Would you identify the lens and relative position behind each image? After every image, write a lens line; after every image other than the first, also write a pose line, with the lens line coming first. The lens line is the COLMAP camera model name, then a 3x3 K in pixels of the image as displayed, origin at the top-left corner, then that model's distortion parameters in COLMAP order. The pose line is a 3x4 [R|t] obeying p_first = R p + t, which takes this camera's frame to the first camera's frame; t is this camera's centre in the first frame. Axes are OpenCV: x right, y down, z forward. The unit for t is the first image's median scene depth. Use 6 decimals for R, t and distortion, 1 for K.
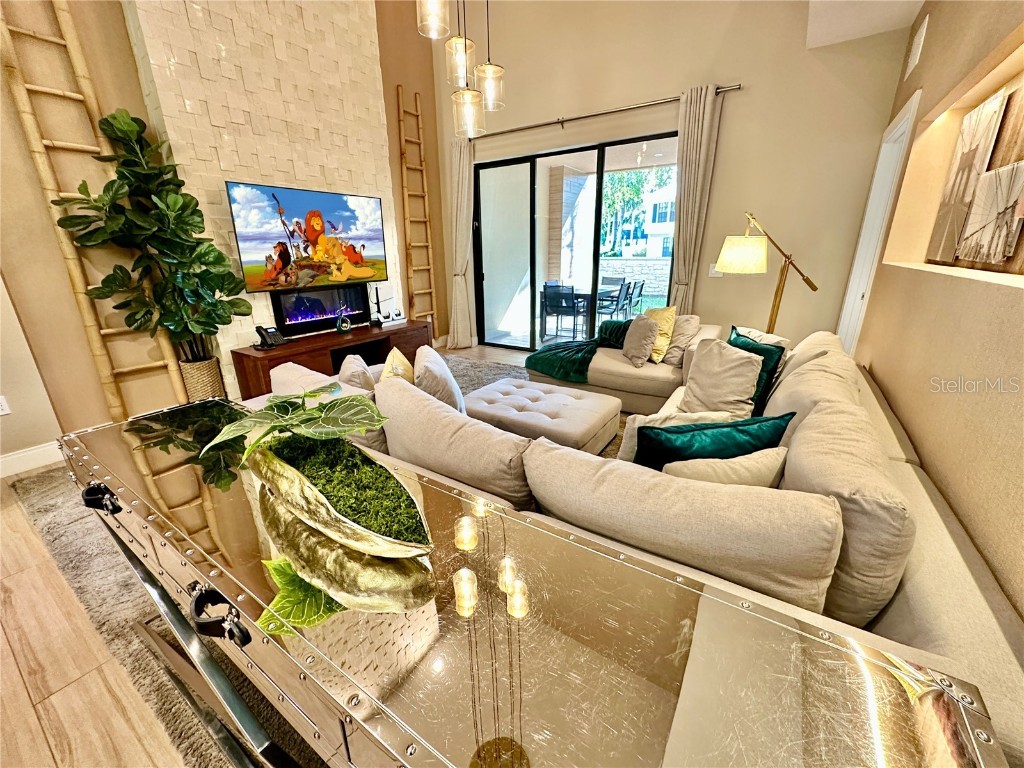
lens RADIAL K [[410.8, 0, 512.0], [0, 410.8, 384.0], [0, 0, 1]] dist [0.000205, 0.000636]
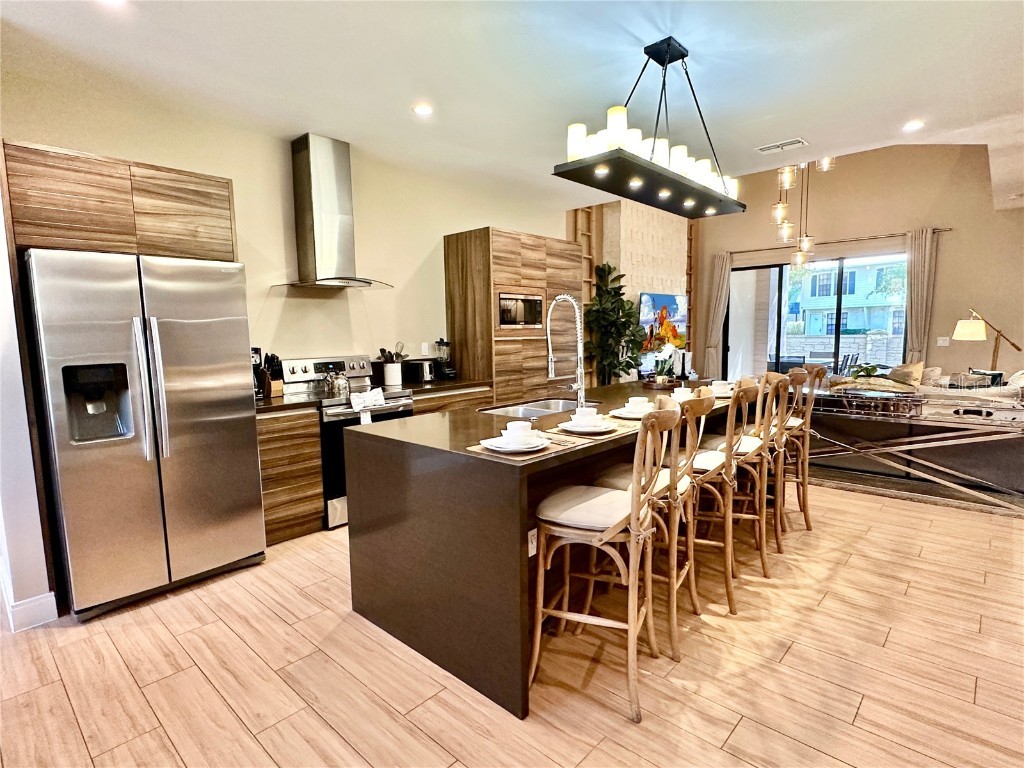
lens RADIAL K [[536.4, 0, 512.0], [0, 536.4, 384.0], [0, 0, 1]] dist [-0.000019, -0.000697]
pose [[0.985343, 0.014152, -0.169996, -0.747082], [-0.049678, 0.977164, -0.206599, 0.368455], [0.163190, 0.212016, 0.963545, -1.136196]]
